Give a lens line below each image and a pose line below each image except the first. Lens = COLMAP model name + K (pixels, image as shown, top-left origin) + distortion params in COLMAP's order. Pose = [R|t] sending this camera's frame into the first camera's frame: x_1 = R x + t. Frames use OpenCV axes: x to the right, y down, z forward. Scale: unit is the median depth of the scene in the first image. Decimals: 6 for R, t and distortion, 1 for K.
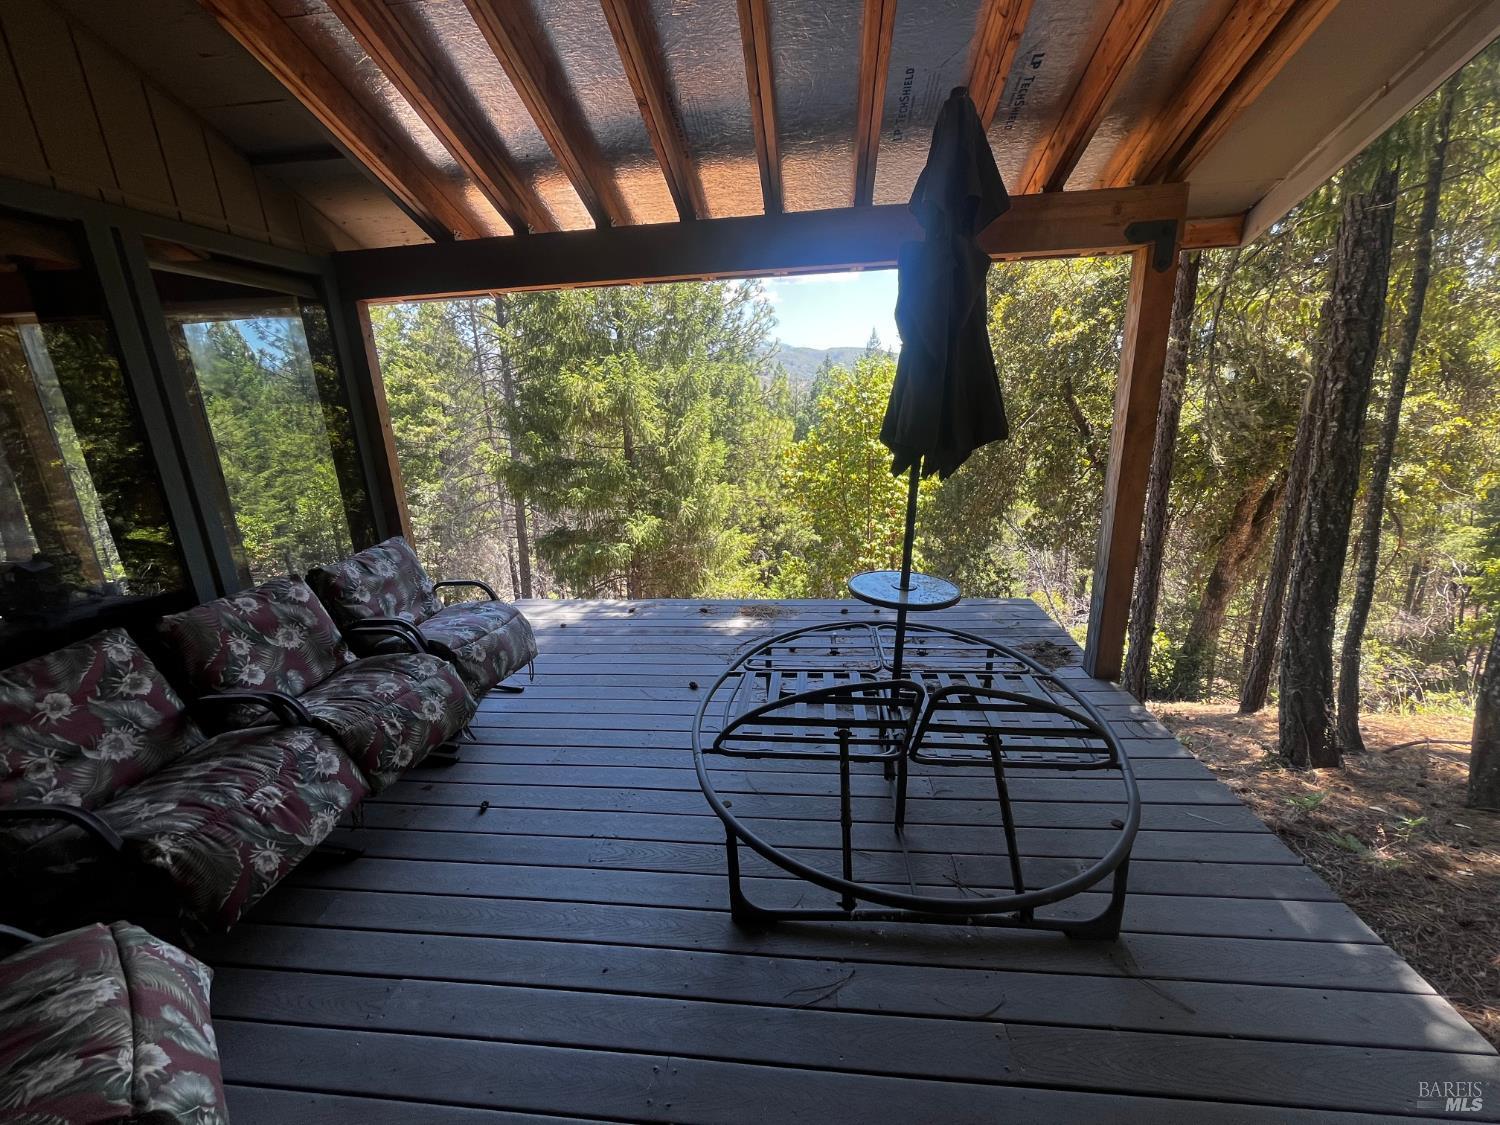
lens RADIAL K [[609.5, 0, 754.5], [0, 609.5, 565.5], [0, 0, 1]] dist [-0.001947, -0.000080]
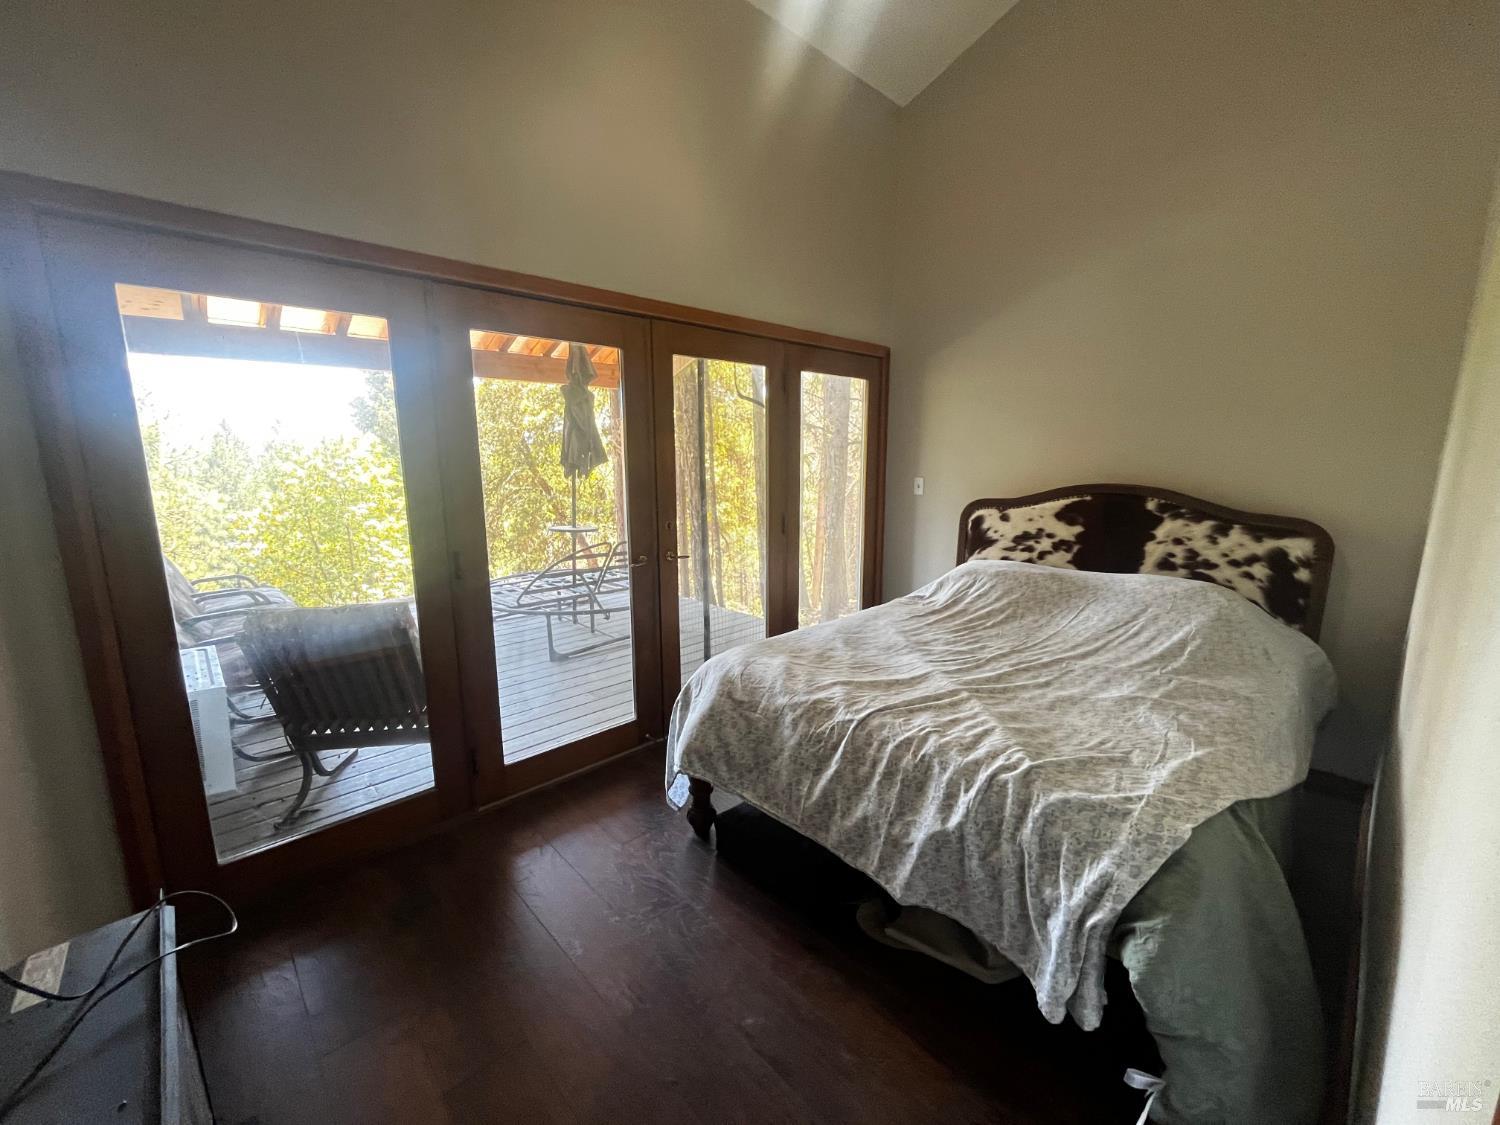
lens RADIAL K [[609.5, 0, 751.2], [0, 609.5, 561.1], [0, 0, 1]] dist [-0.001947, -0.000080]
pose [[0.652883, -0.103364, 0.750373, -0.209303], [0.196030, 0.979953, -0.035572, 0.074238], [-0.731653, 0.170320, 0.660057, -0.192198]]
